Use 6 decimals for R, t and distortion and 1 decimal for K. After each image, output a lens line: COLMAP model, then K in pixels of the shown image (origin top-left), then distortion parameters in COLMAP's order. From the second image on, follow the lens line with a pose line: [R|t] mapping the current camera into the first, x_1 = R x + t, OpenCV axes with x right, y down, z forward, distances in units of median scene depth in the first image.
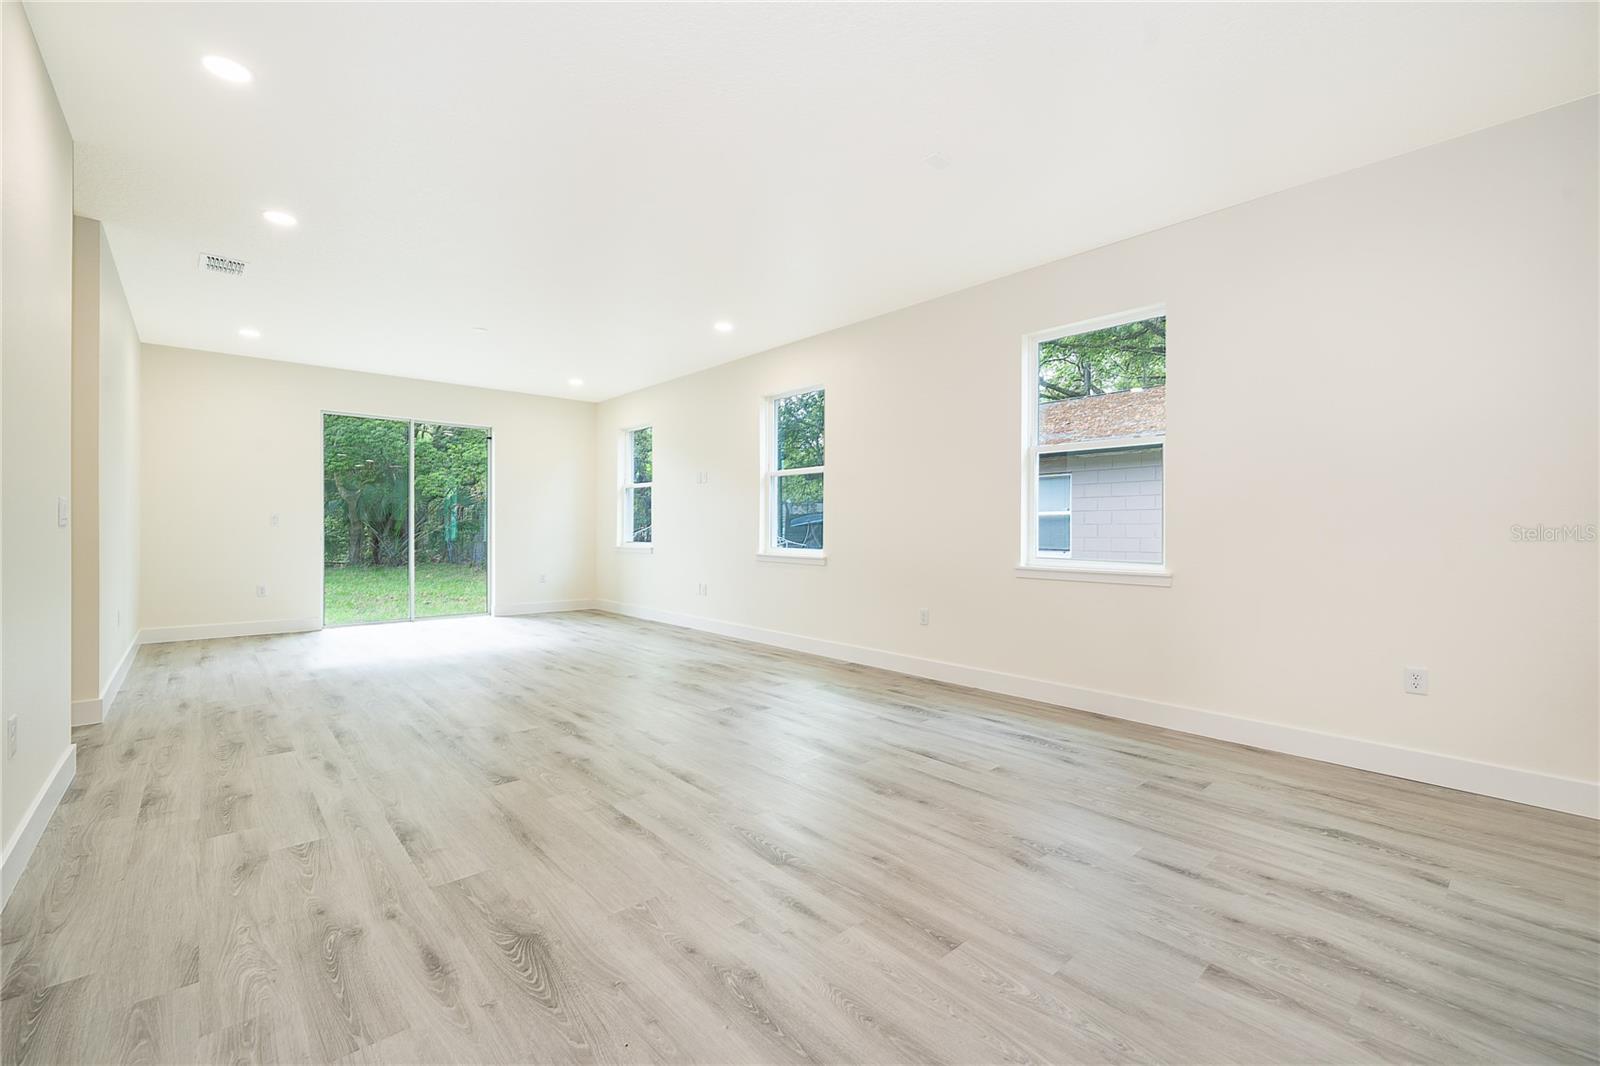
lens RADIAL K [[673.6, 0, 791.0], [0, 673.6, 519.9], [0, 0, 1]] dist [-0.000317, 0.000021]
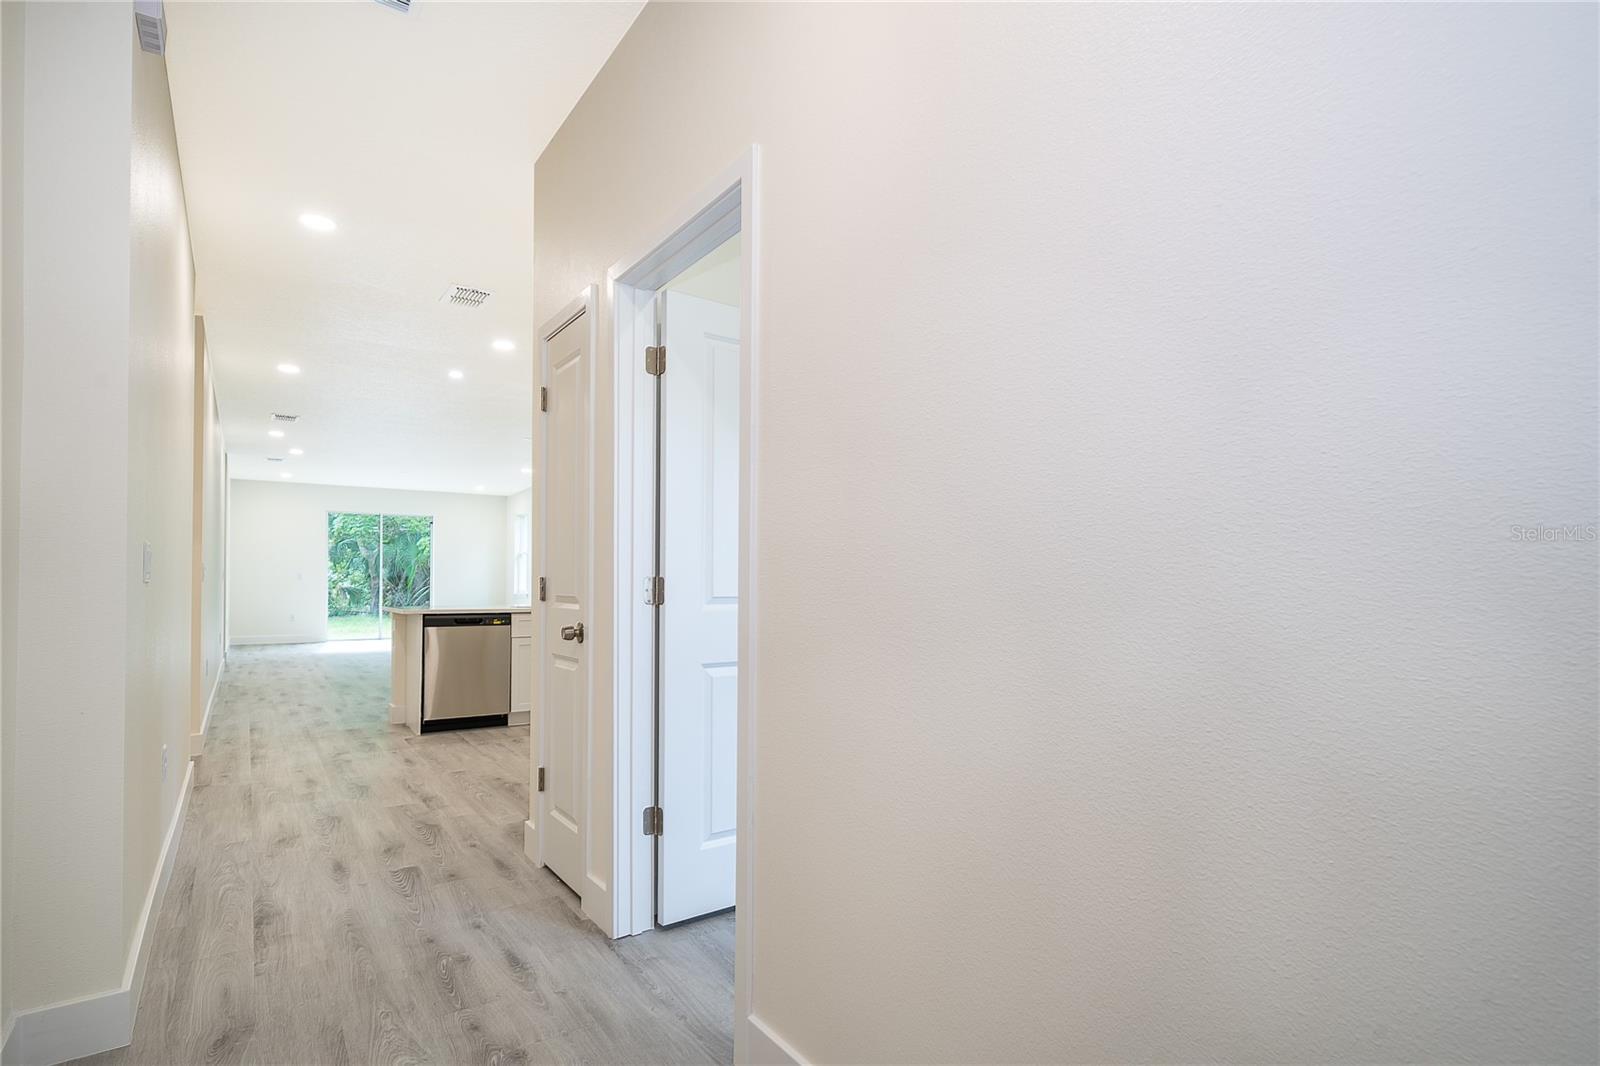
lens RADIAL K [[793.4, 0, 801.5], [0, 793.4, 567.8], [0, 0, 1]] dist [0.000979, 0.000326]
pose [[0.994123, 0.000358, -0.108255, 1.199956], [-0.001130, 0.999974, -0.007072, -0.014812], [0.108250, 0.007153, 0.994098, -1.447996]]
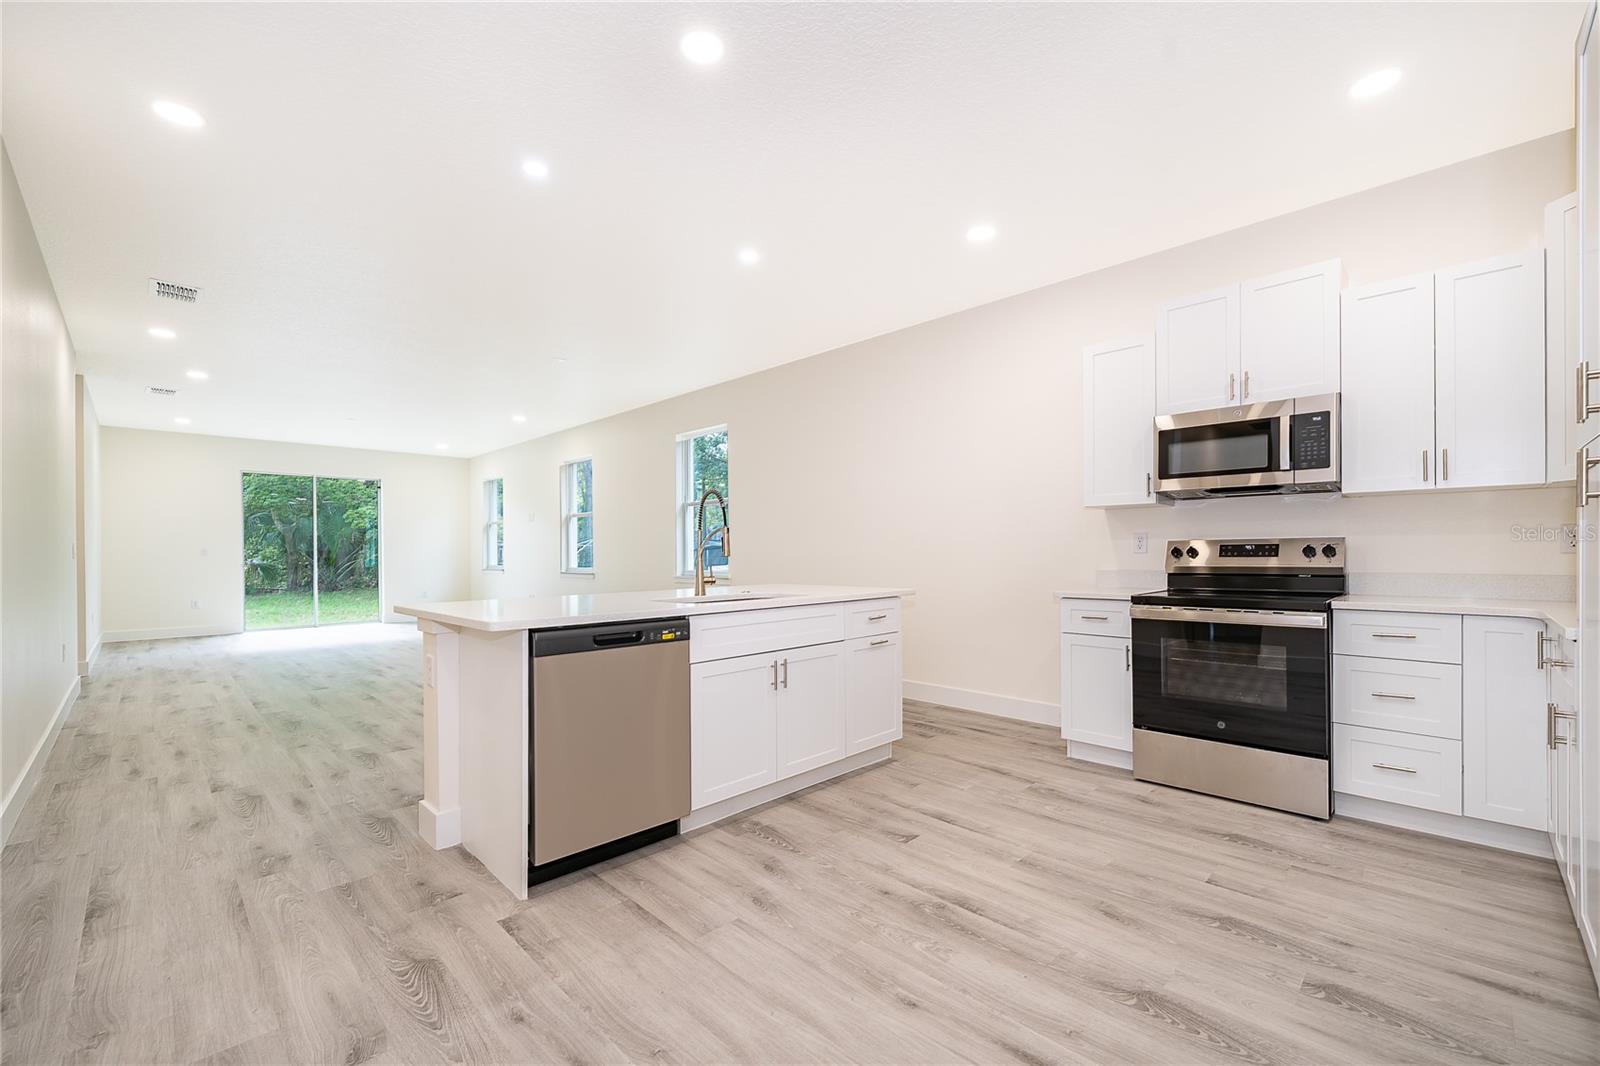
lens RADIAL K [[656.2, 0, 798.9], [0, 656.2, 546.0], [0, 0, 1]] dist [-0.001748, -0.000234]
pose [[0.997688, -0.010564, 0.067140, 0.573894], [0.010364, 0.999941, 0.003314, -0.007331], [-0.067171, -0.002610, 0.997738, -0.672334]]
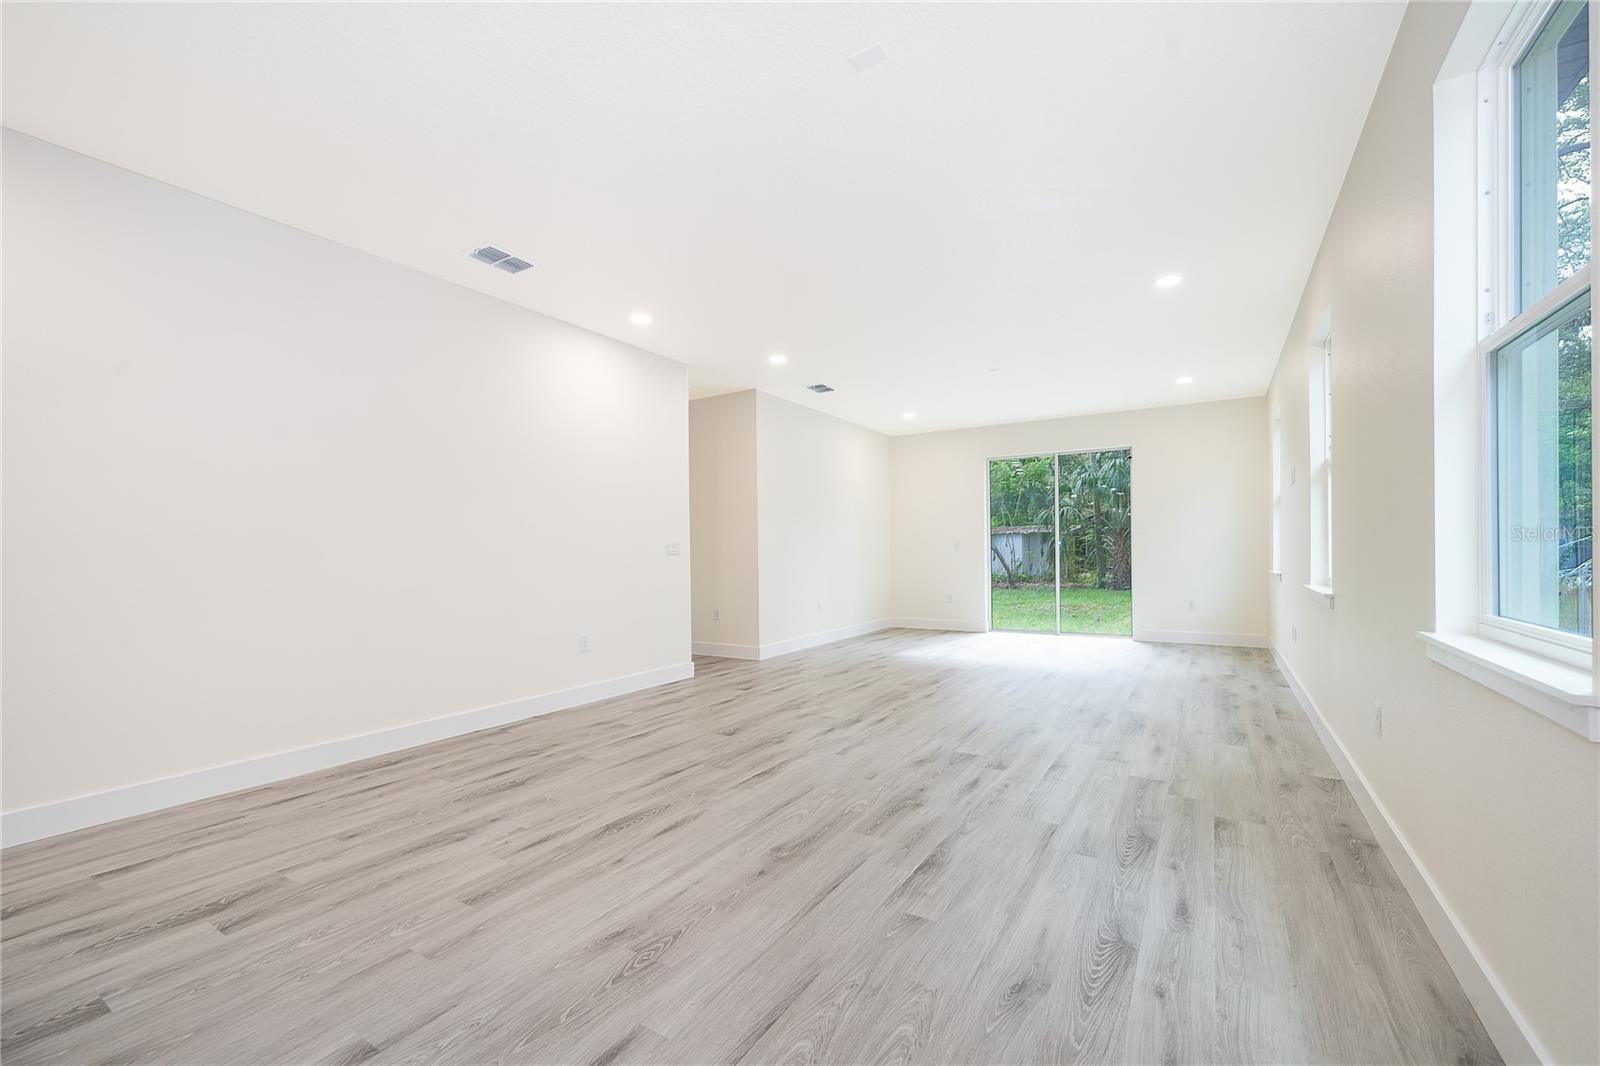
lens RADIAL K [[657.9, 0, 798.1], [0, 657.9, 561.1], [0, 0, 1]] dist [-0.002574, -0.000306]
pose [[0.285923, 0.004587, -0.958242, 0.660897], [0.025364, 0.999602, 0.012353, 0.008998], [0.957917, -0.027837, 0.285693, 0.536204]]
